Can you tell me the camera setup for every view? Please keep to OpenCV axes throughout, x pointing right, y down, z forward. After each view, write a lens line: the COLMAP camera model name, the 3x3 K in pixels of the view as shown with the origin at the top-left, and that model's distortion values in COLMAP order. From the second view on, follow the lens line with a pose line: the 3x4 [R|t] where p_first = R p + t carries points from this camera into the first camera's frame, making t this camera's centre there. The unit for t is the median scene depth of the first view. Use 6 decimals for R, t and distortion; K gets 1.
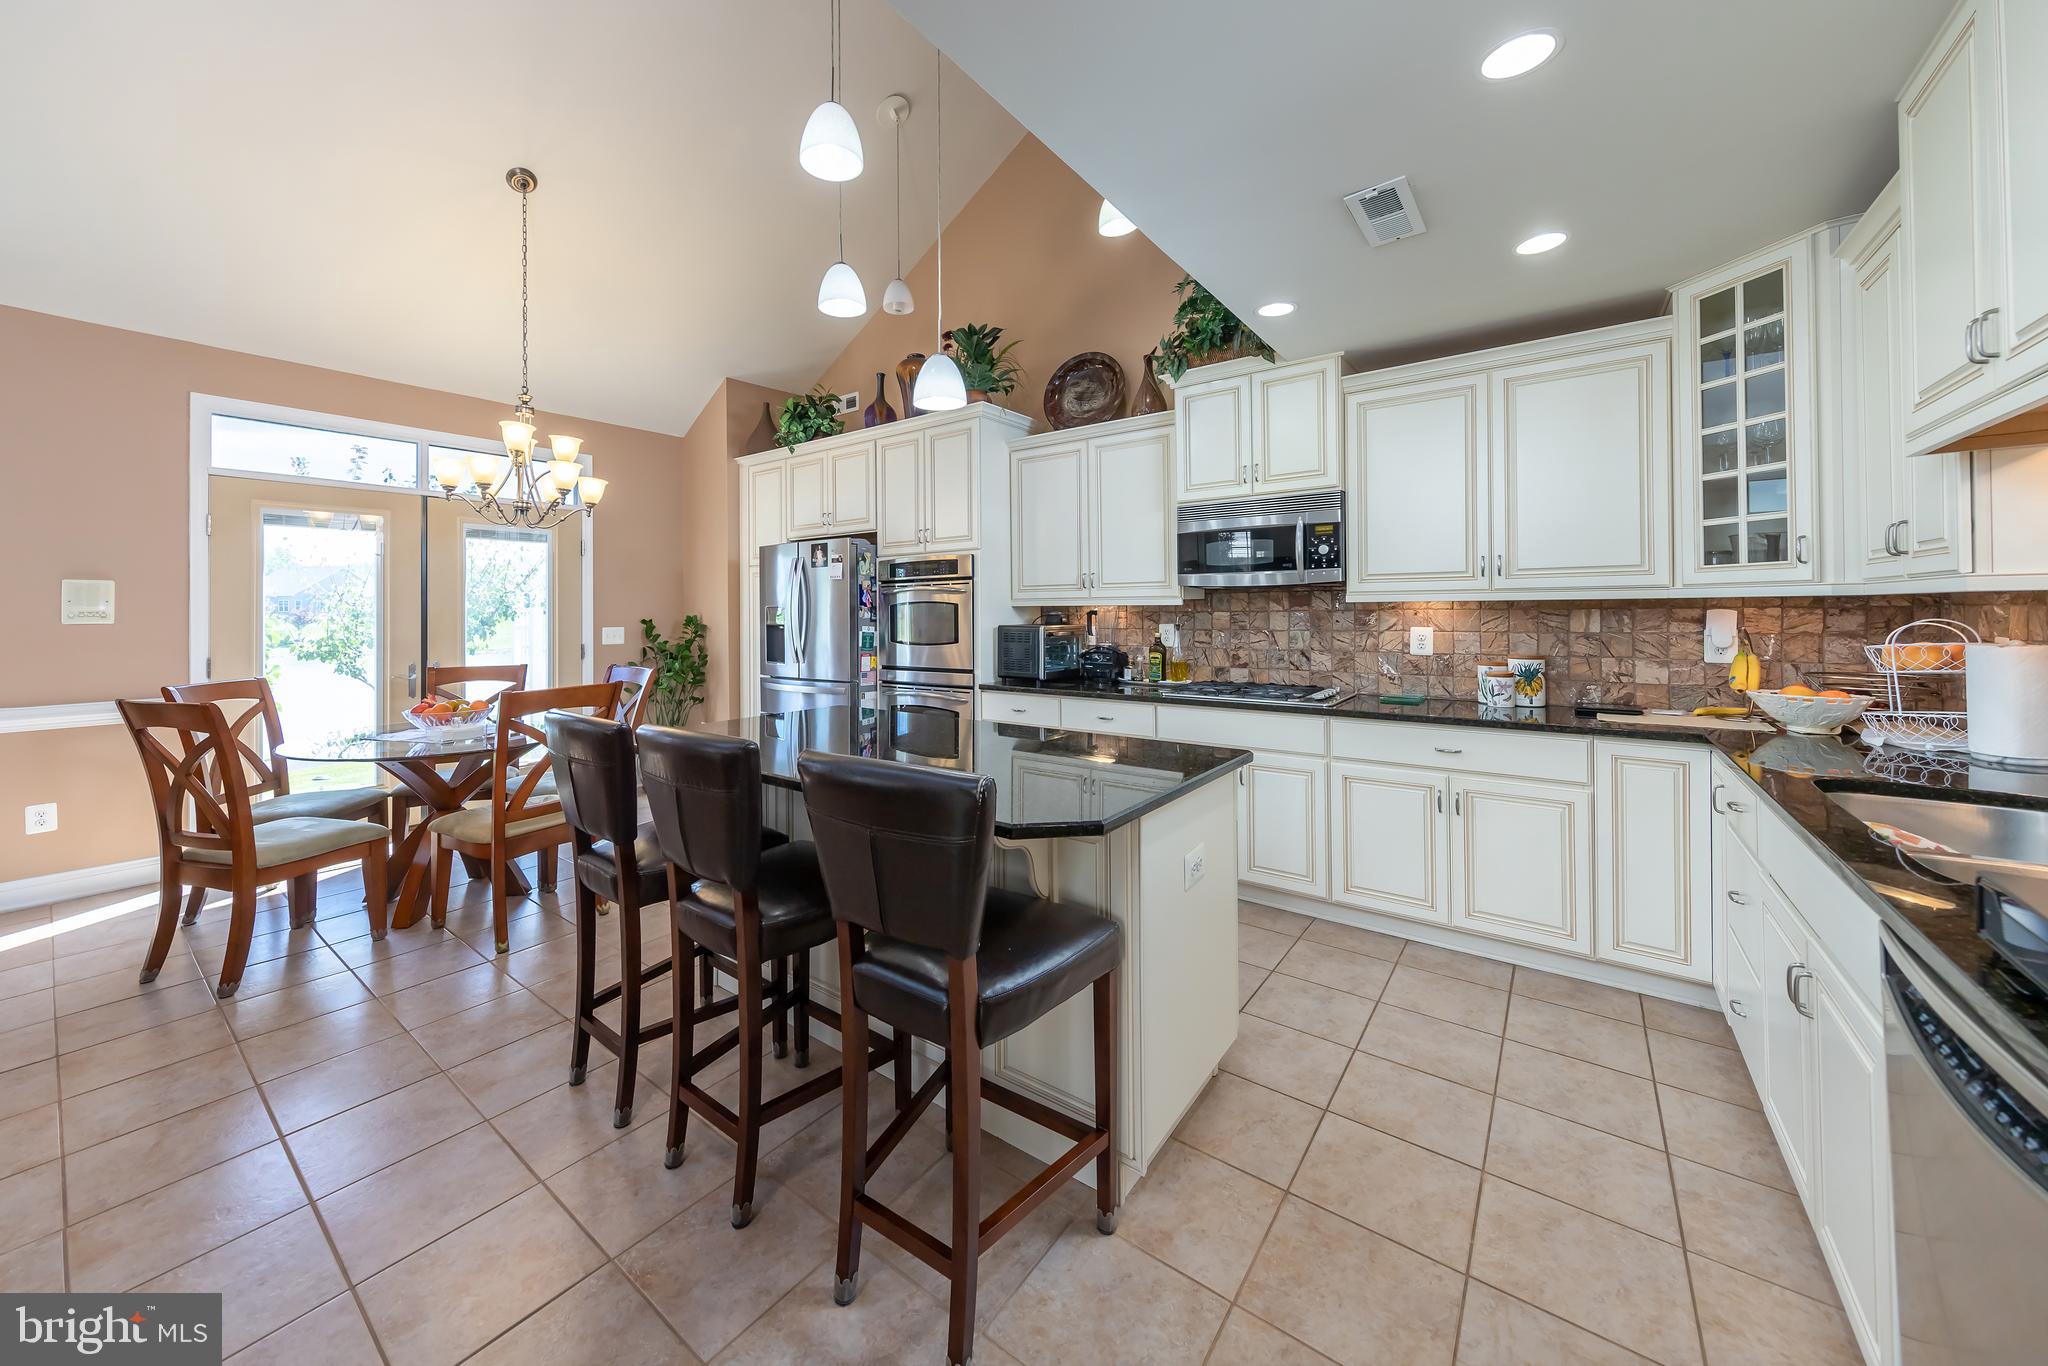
lens RADIAL K [[718.3, 0, 1034.5], [0, 718.3, 602.8], [0, 0, 1]] dist [0.004910, -0.000475]
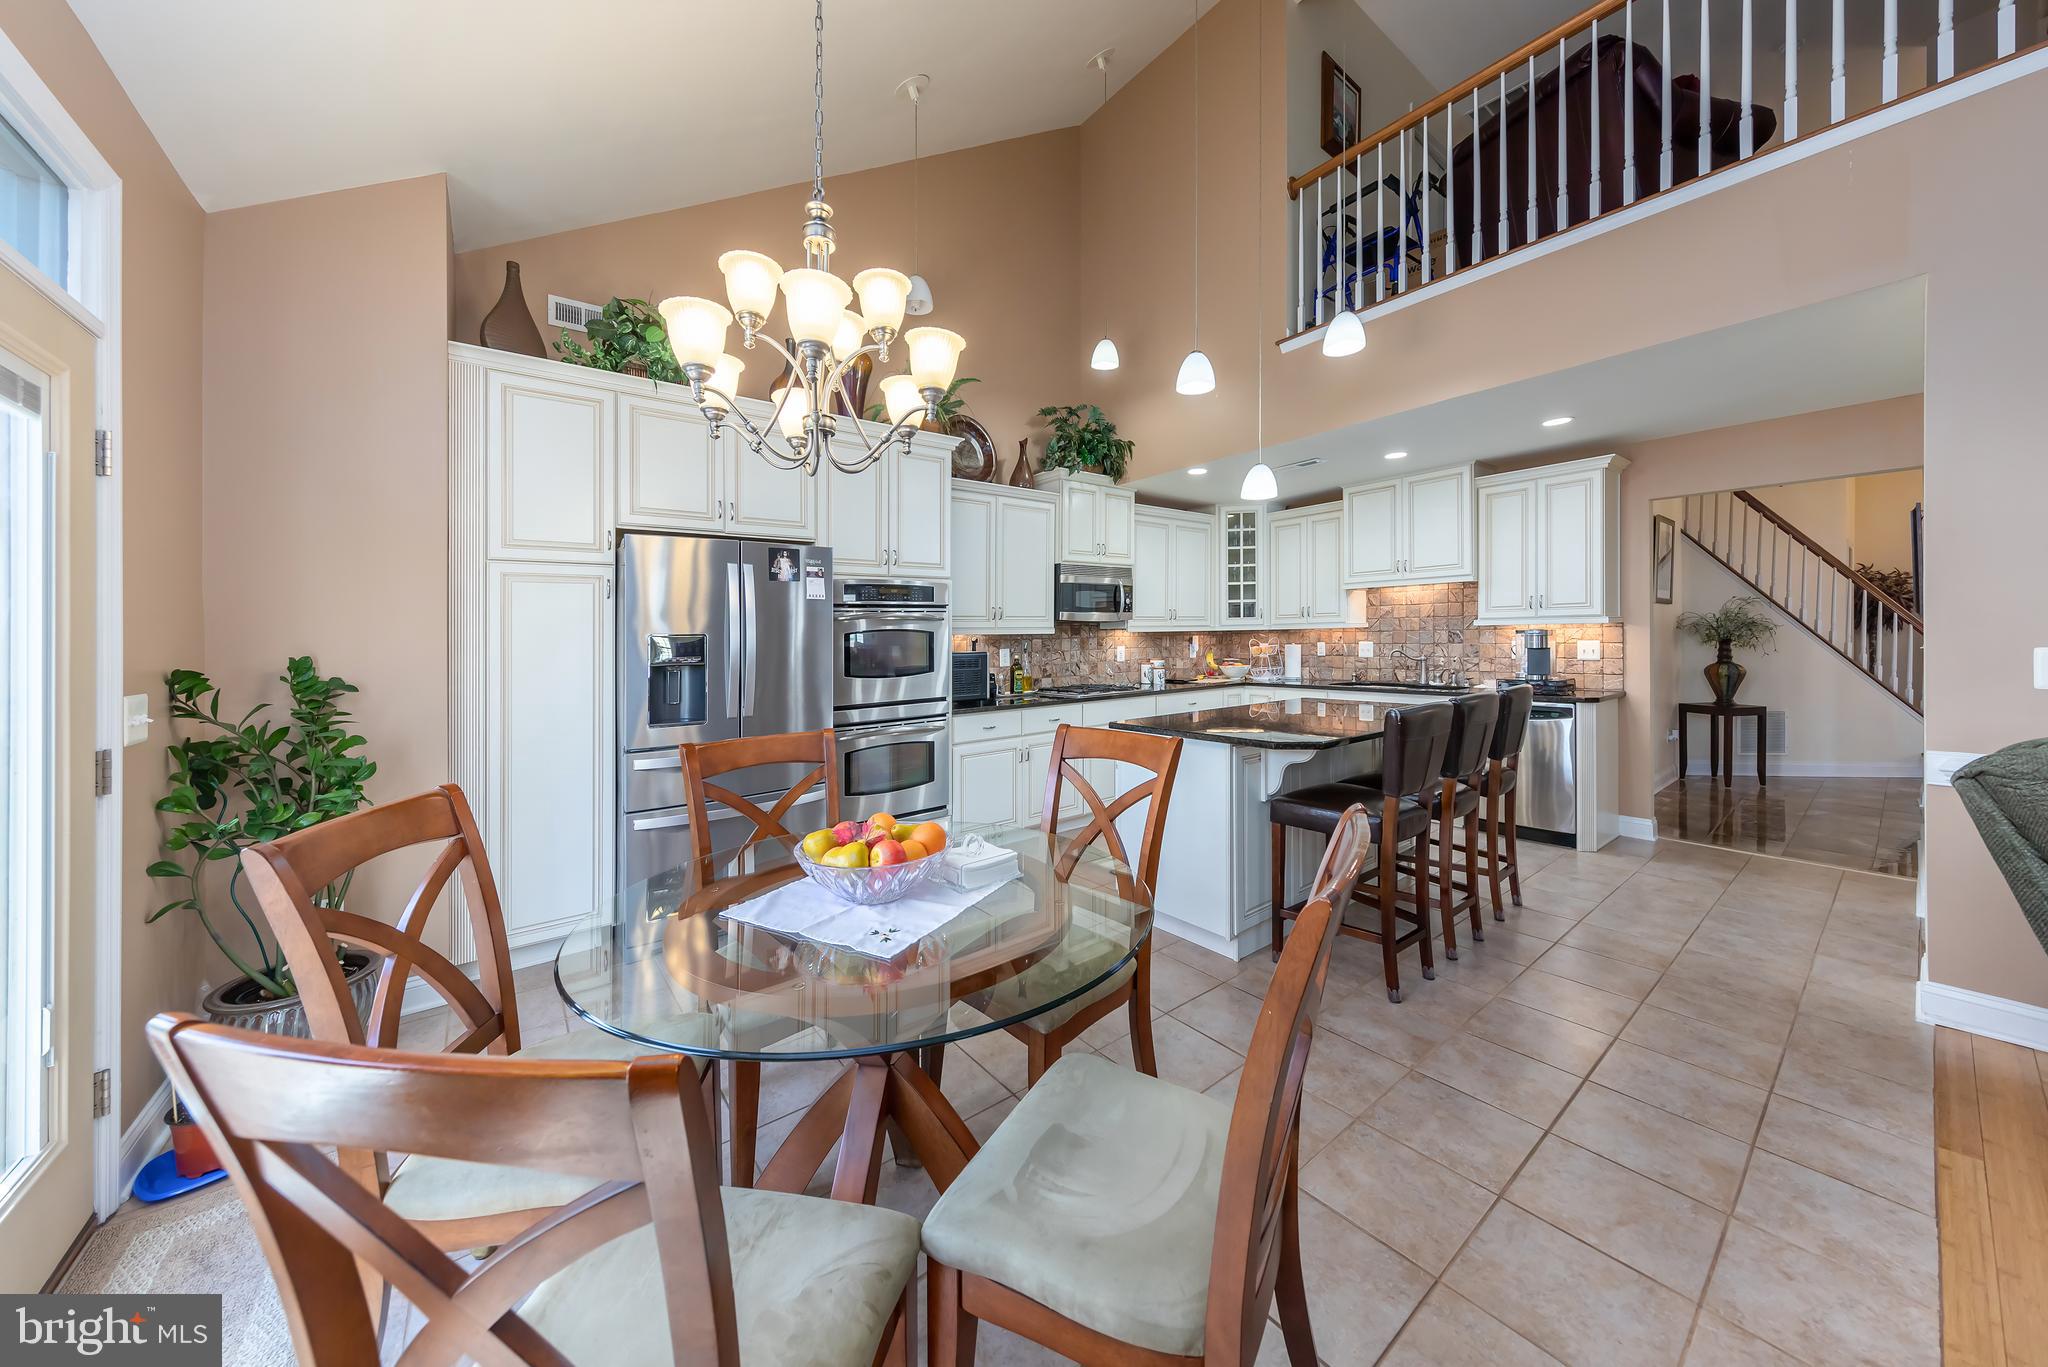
lens RADIAL K [[718.3, 0, 989.9], [0, 718.3, 641.9], [0, 0, 1]] dist [0.004910, -0.000475]
pose [[0.277365, -0.006076, 0.960745, -1.093267], [0.004092, 0.999978, 0.005142, 0.010444], [-0.960756, 0.002505, 0.277384, 0.687752]]
